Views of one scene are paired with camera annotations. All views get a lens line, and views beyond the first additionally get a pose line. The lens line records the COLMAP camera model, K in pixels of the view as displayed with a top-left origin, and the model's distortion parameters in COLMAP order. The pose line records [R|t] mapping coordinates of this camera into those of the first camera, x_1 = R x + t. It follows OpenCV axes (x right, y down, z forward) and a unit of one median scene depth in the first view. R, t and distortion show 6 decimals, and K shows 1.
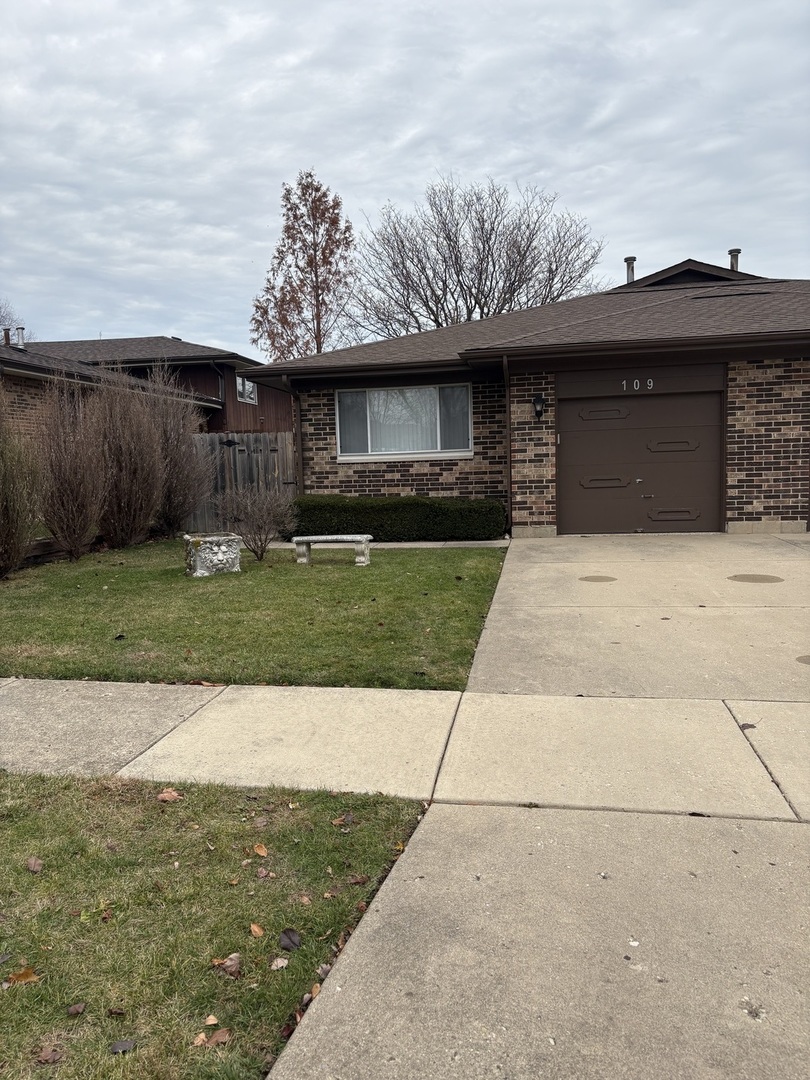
lens RADIAL K [[813.2, 0, 407.0], [0, 813.2, 540.6], [0, 0, 1]] dist [0.054030, -0.060558]
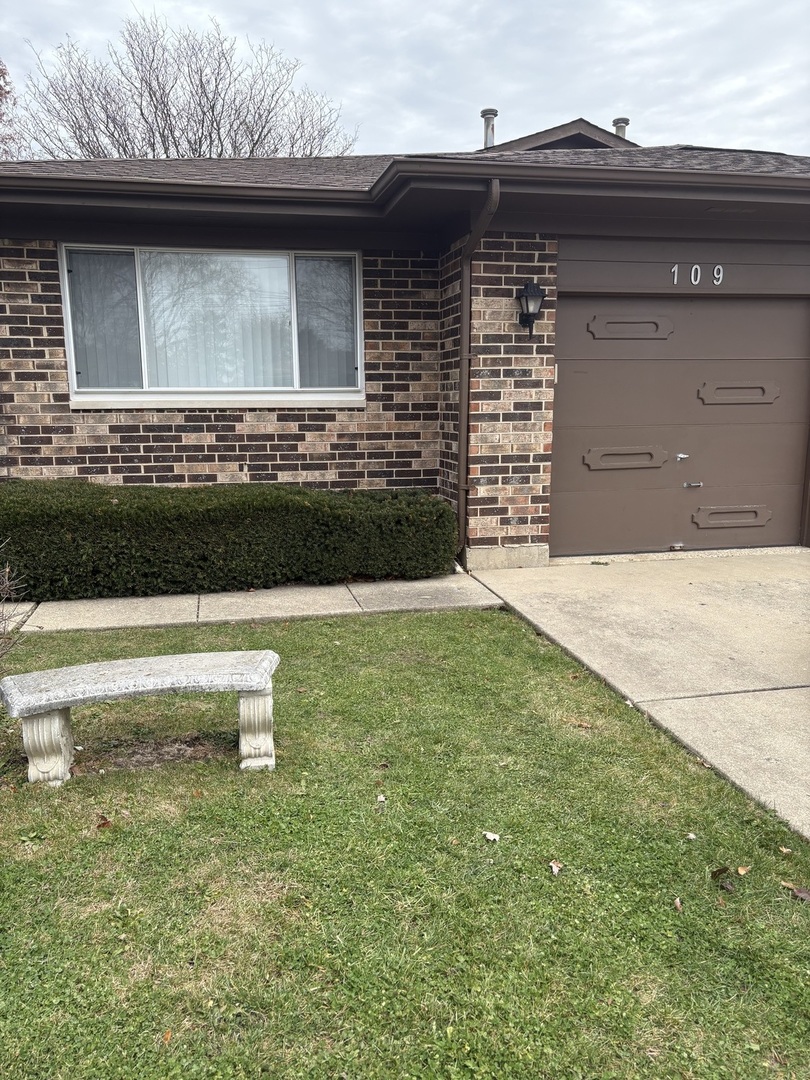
lens RADIAL K [[813.2, 0, 398.2], [0, 813.2, 540.7], [0, 0, 1]] dist [0.054030, -0.060558]
pose [[0.931574, -0.037016, 0.361663, -0.085918], [0.009344, 0.996912, 0.077965, -0.057109], [-0.363432, -0.069251, 0.929043, 0.514348]]
